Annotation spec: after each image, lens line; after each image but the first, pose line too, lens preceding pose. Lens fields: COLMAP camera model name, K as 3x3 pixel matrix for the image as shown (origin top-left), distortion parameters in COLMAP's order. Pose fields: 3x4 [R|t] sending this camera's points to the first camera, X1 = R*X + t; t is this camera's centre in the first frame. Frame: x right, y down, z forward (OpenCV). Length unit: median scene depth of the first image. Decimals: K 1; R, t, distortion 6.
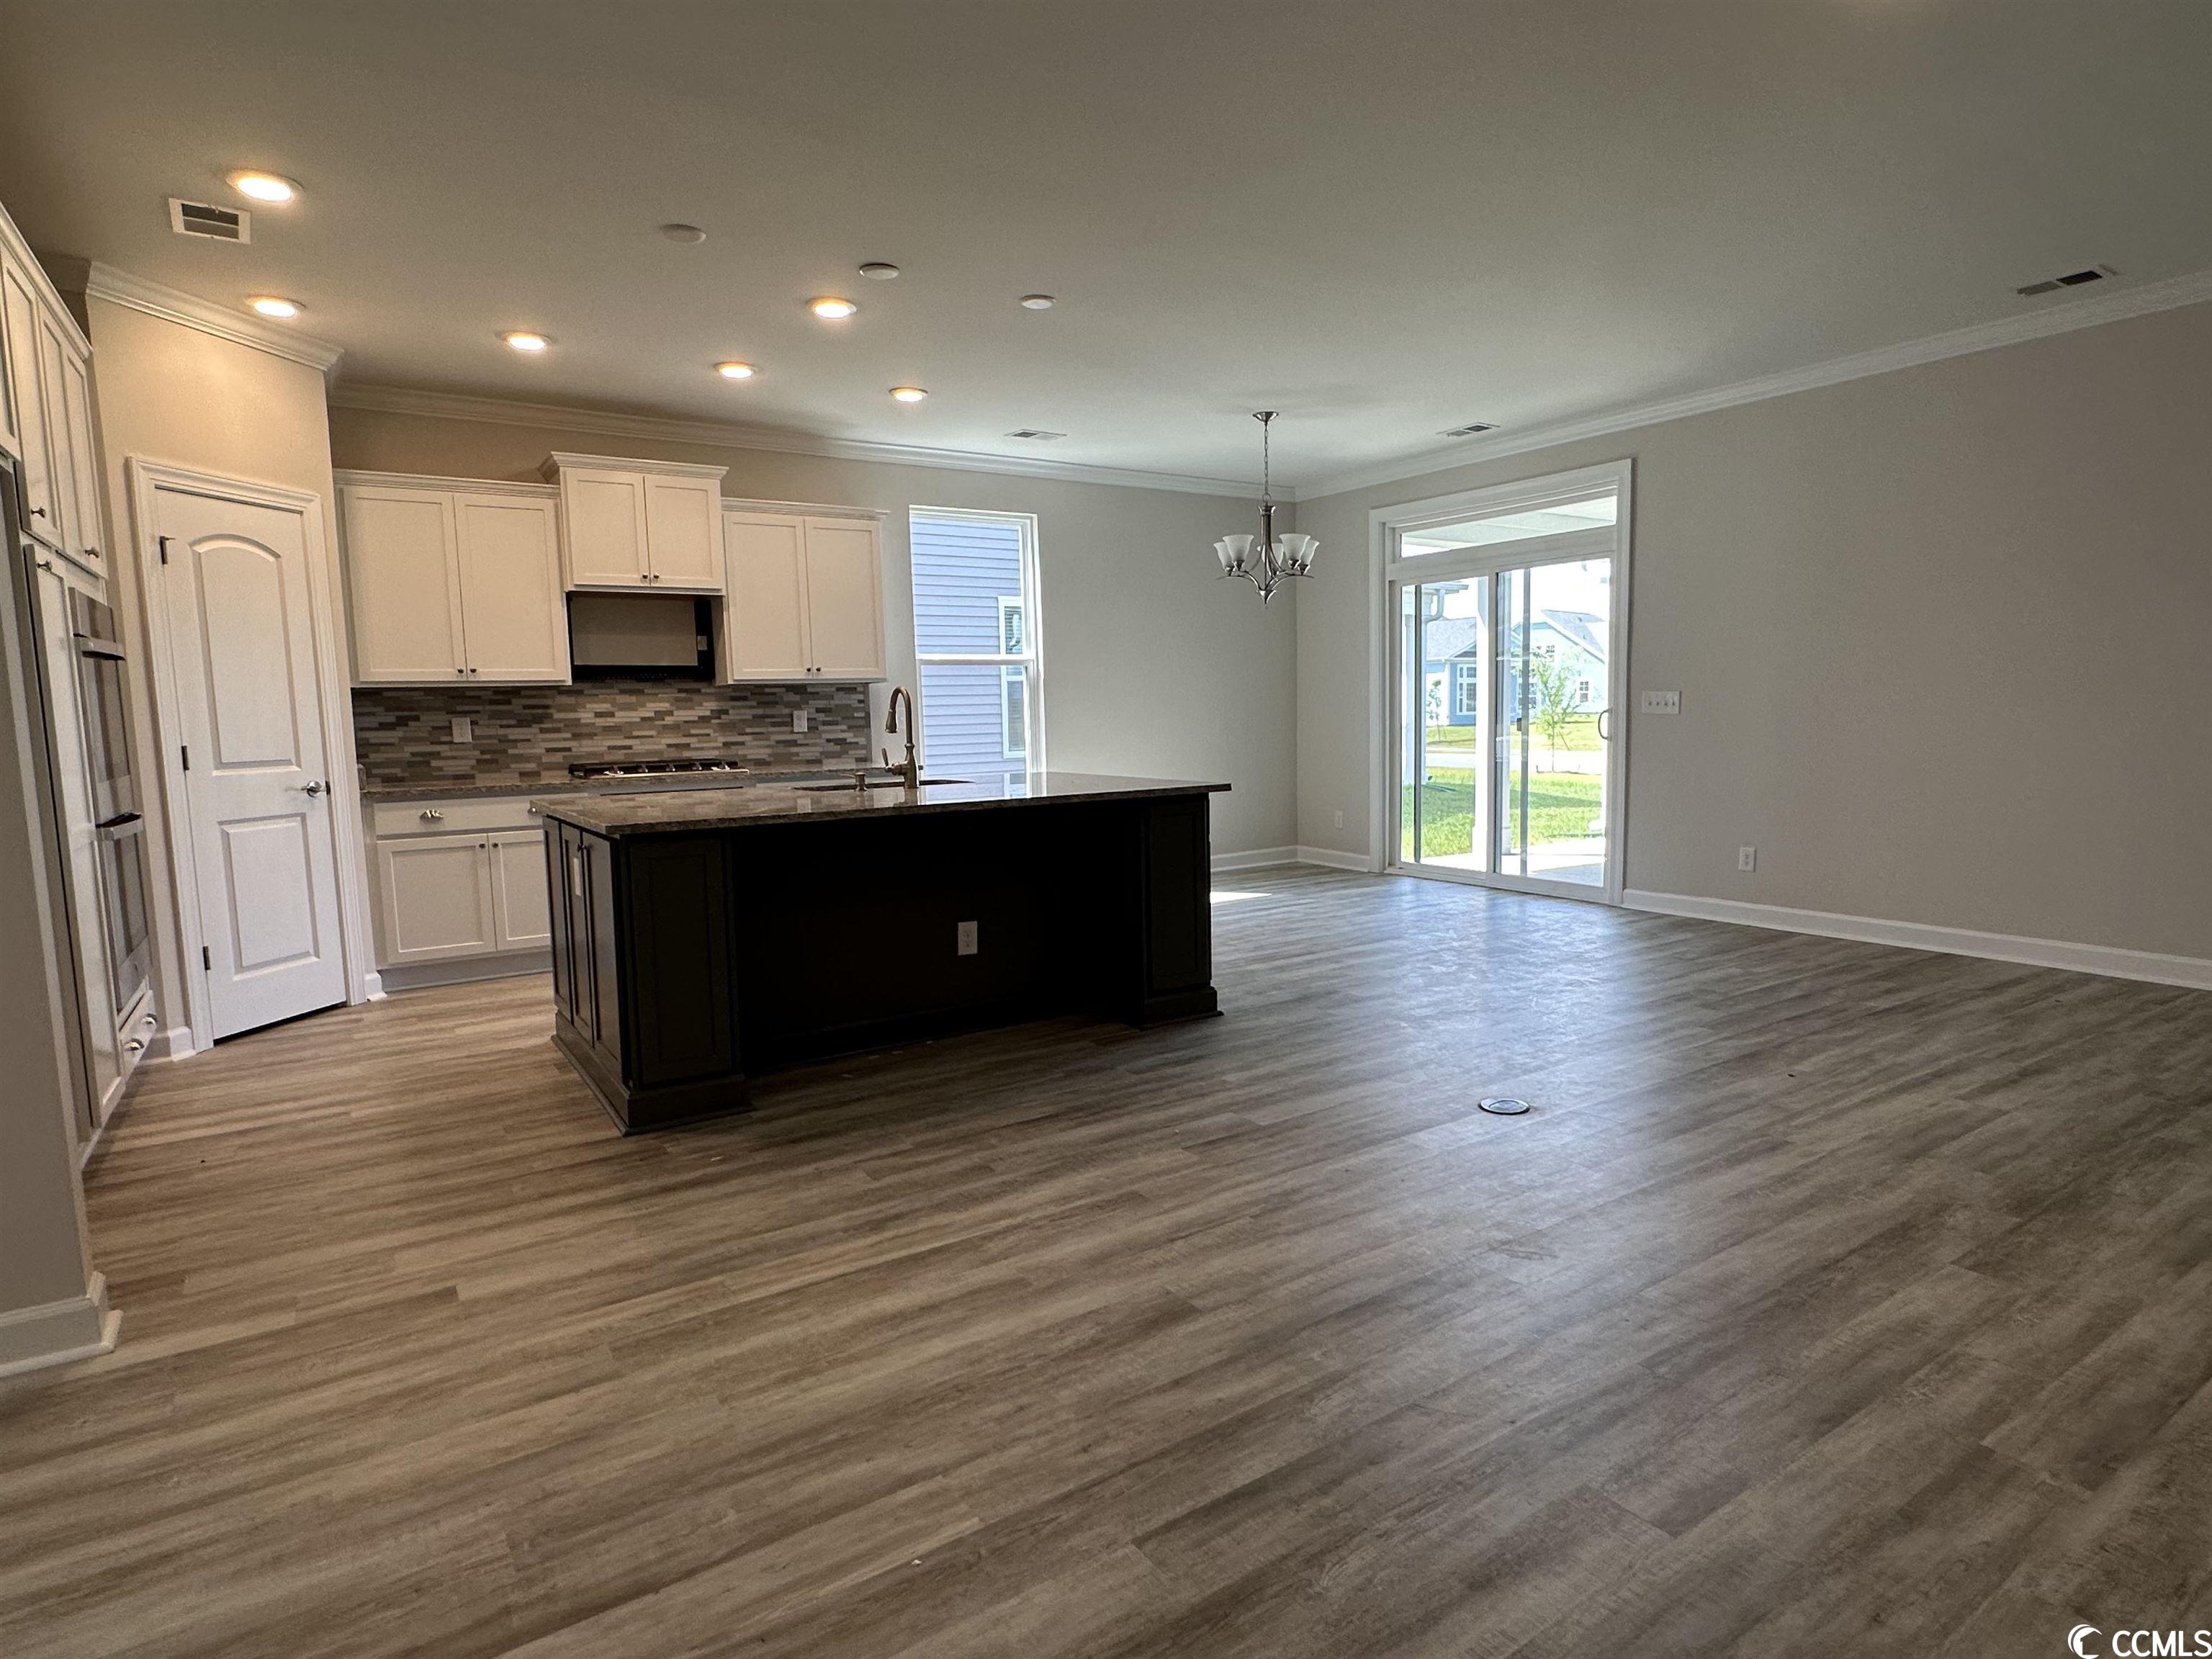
lens RADIAL K [[1197.5, 0, 1107.5], [0, 1197.5, 832.2], [0, 0, 1]] dist [-0.001602, 0.000456]
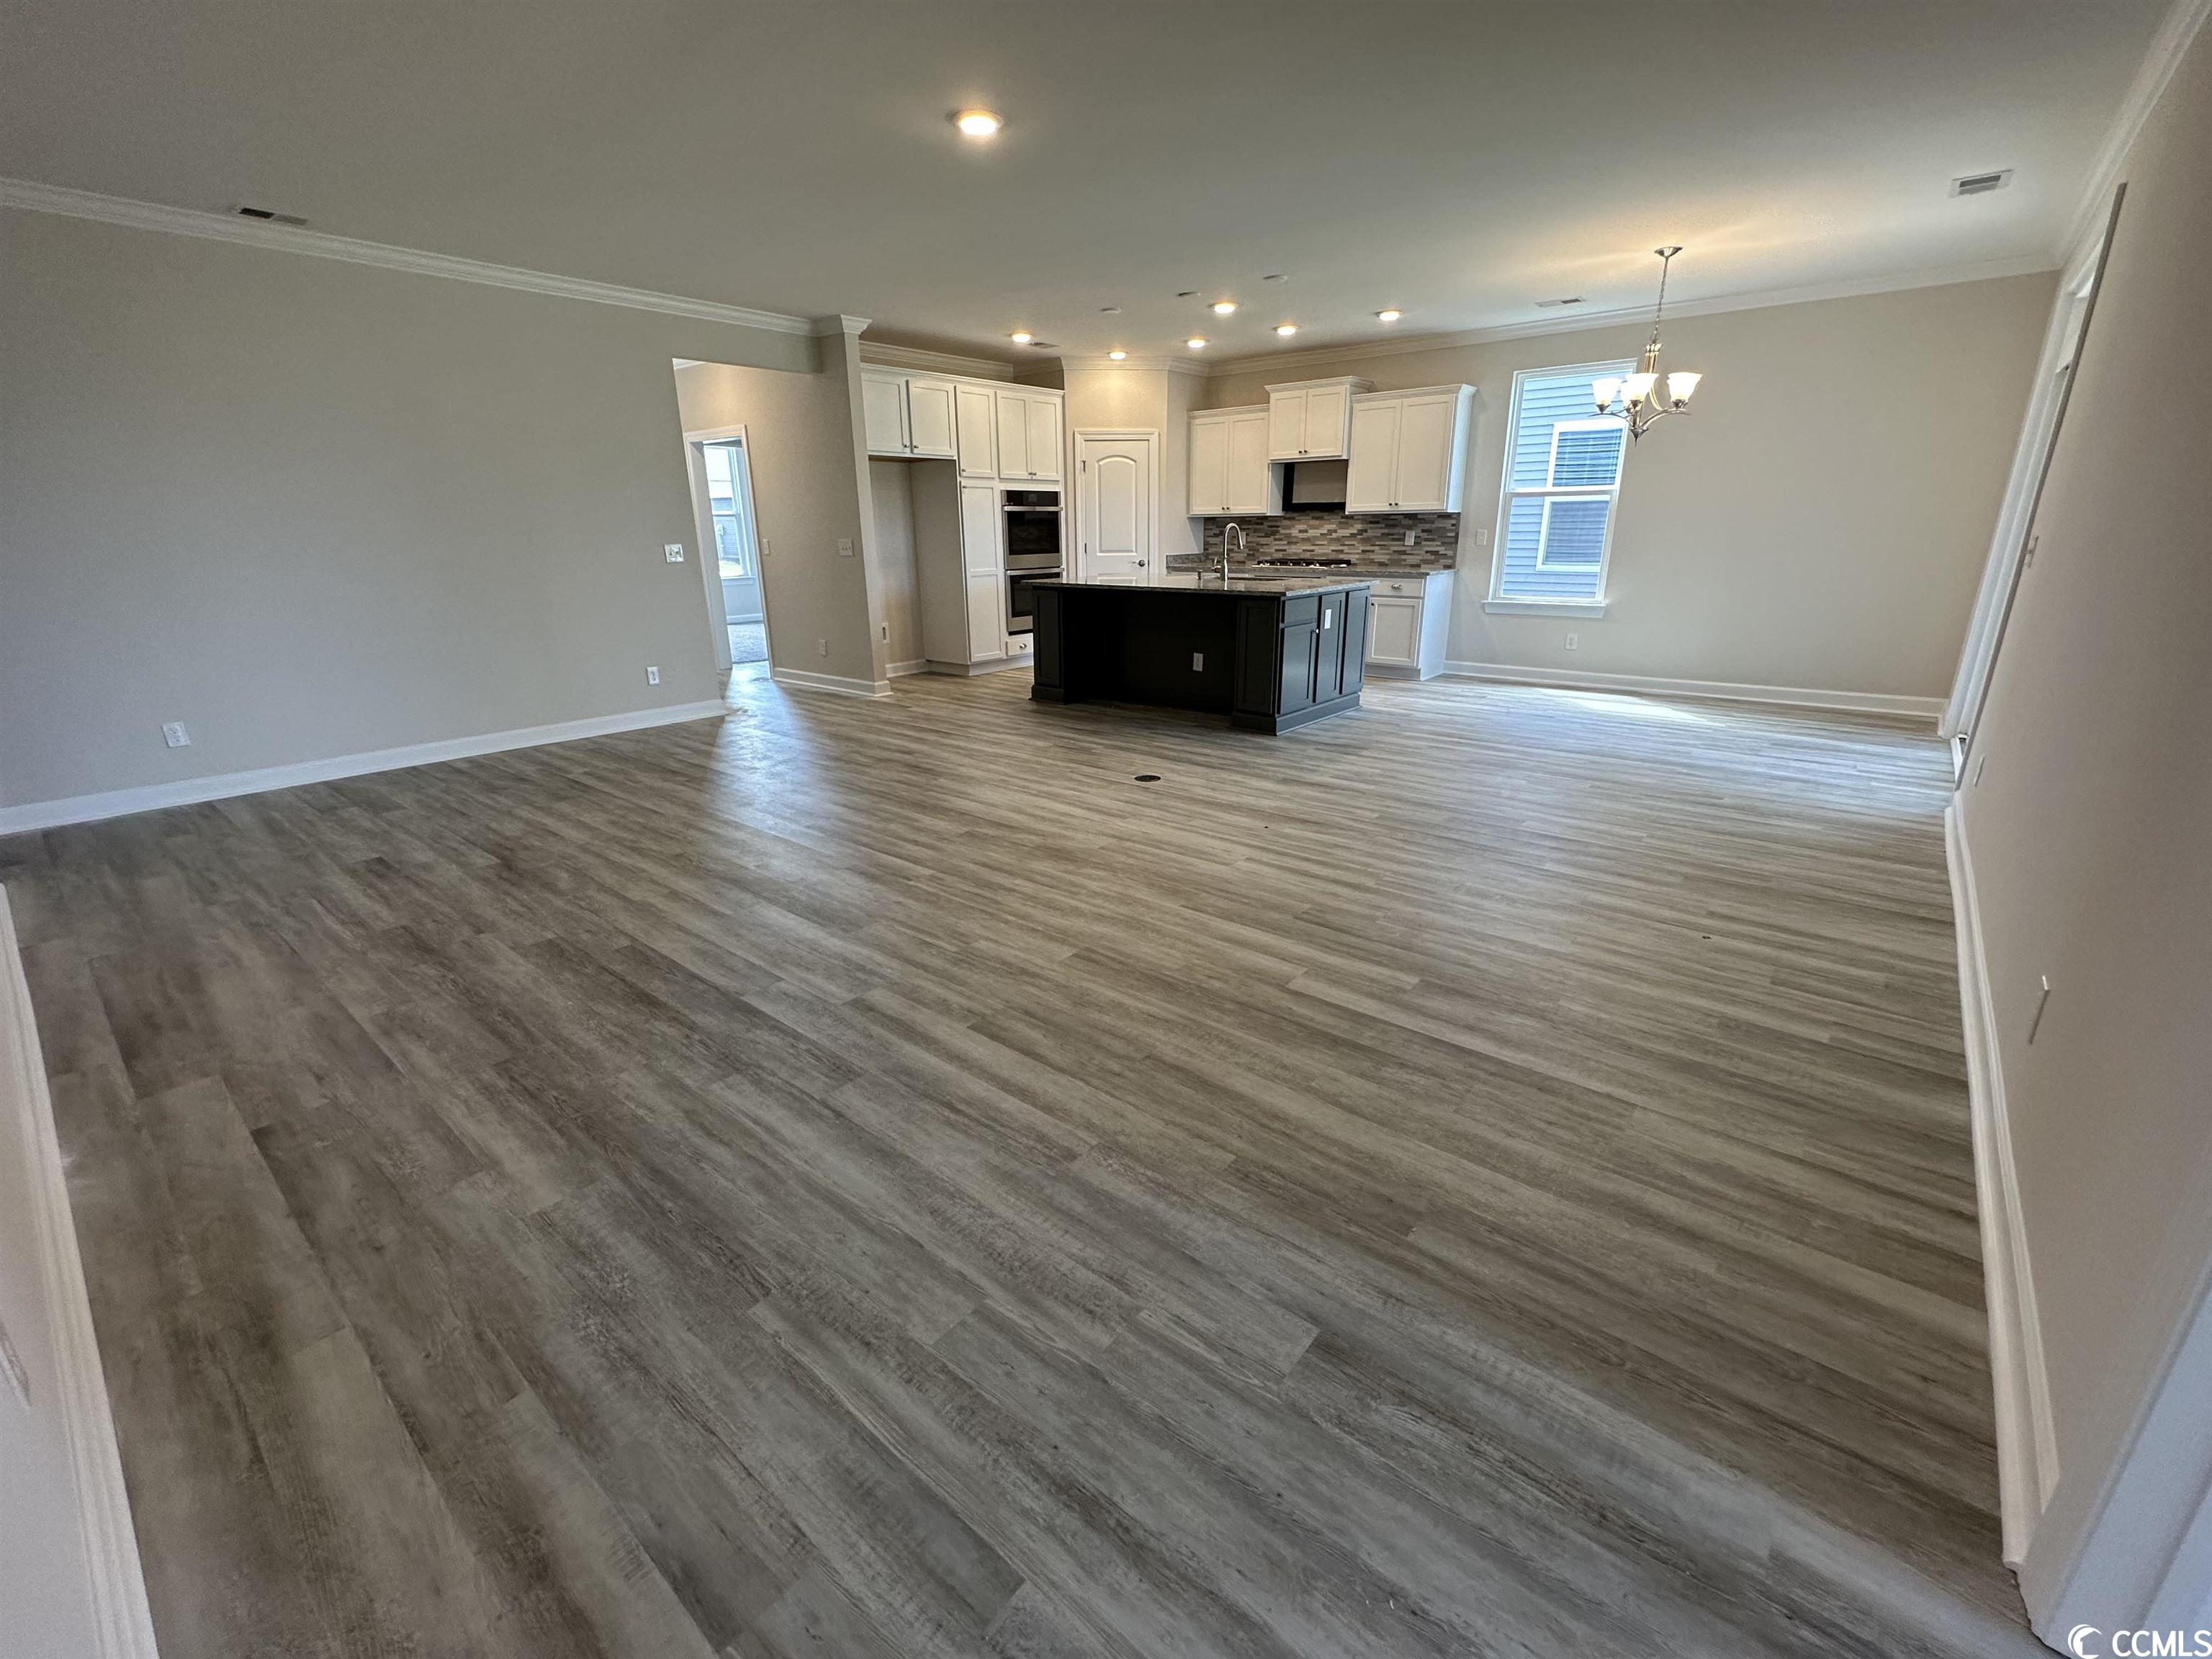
lens RADIAL K [[925.3, 0, 1109.5], [0, 925.3, 822.7], [0, 0, 1]] dist [-0.001141, -0.000016]
pose [[0.298442, 0.312175, -0.901931, 0.953923], [-0.095986, 0.950022, 0.297059, -0.071303], [0.949589, -0.002082, 0.313491, 0.298276]]
